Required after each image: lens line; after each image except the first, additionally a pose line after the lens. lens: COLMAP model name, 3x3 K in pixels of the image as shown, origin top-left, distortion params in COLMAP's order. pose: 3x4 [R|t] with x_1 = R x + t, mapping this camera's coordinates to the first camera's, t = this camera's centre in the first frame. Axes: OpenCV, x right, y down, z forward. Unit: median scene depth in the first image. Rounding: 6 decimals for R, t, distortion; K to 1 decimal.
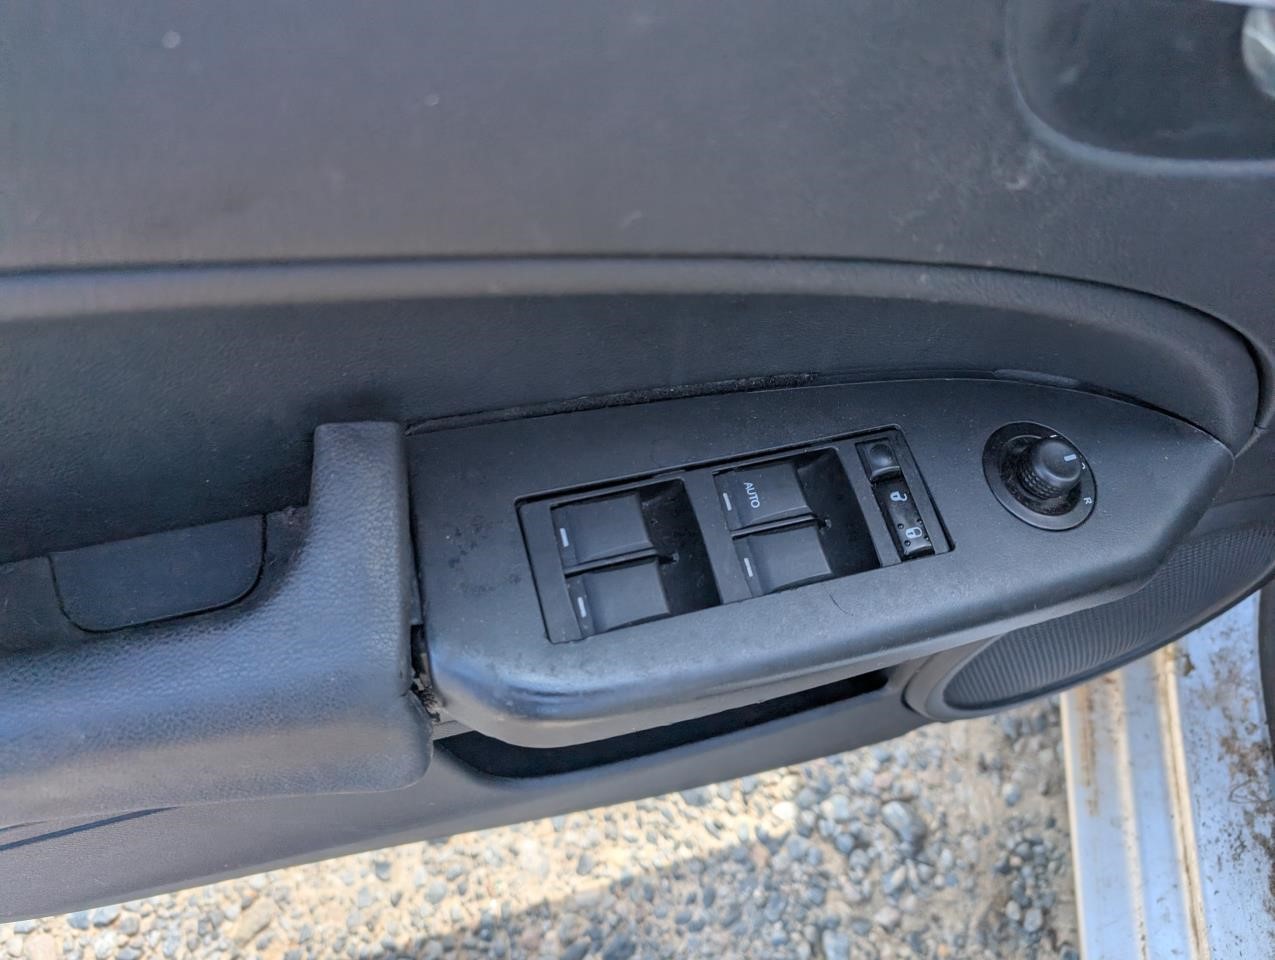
lens RADIAL K [[949.2, 0, 631.4], [0, 949.2, 480.9], [0, 0, 1]] dist [-0.027895, 0.001511]
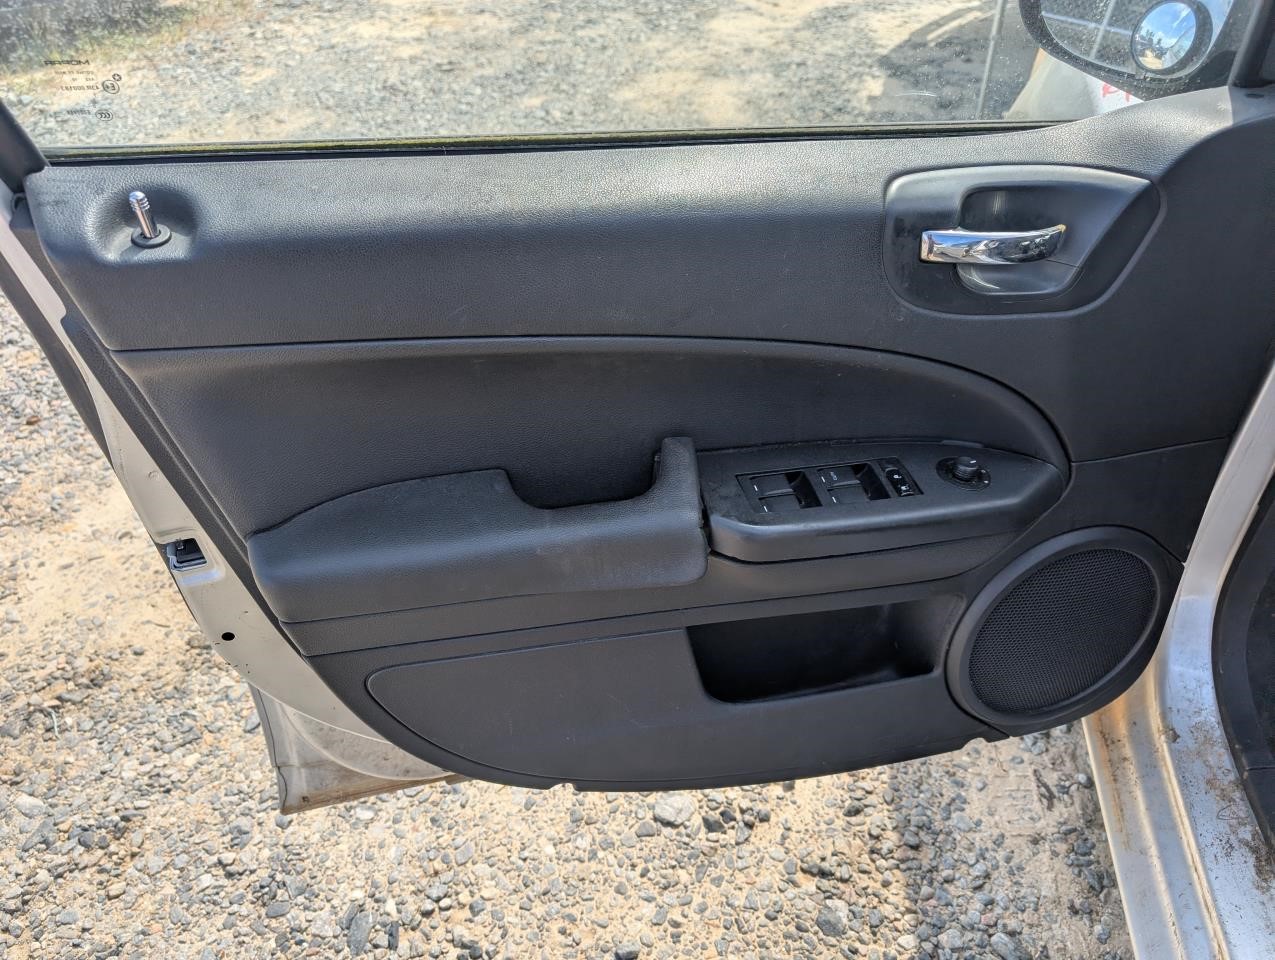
lens RADIAL K [[949.2, 0, 631.4], [0, 949.2, 480.9], [0, 0, 1]] dist [-0.027895, 0.001511]
pose [[0.993678, -0.039274, -0.105177, -0.040552], [-0.008410, 0.908149, -0.418563, 0.323697], [0.111955, 0.416801, 0.902077, -0.381327]]
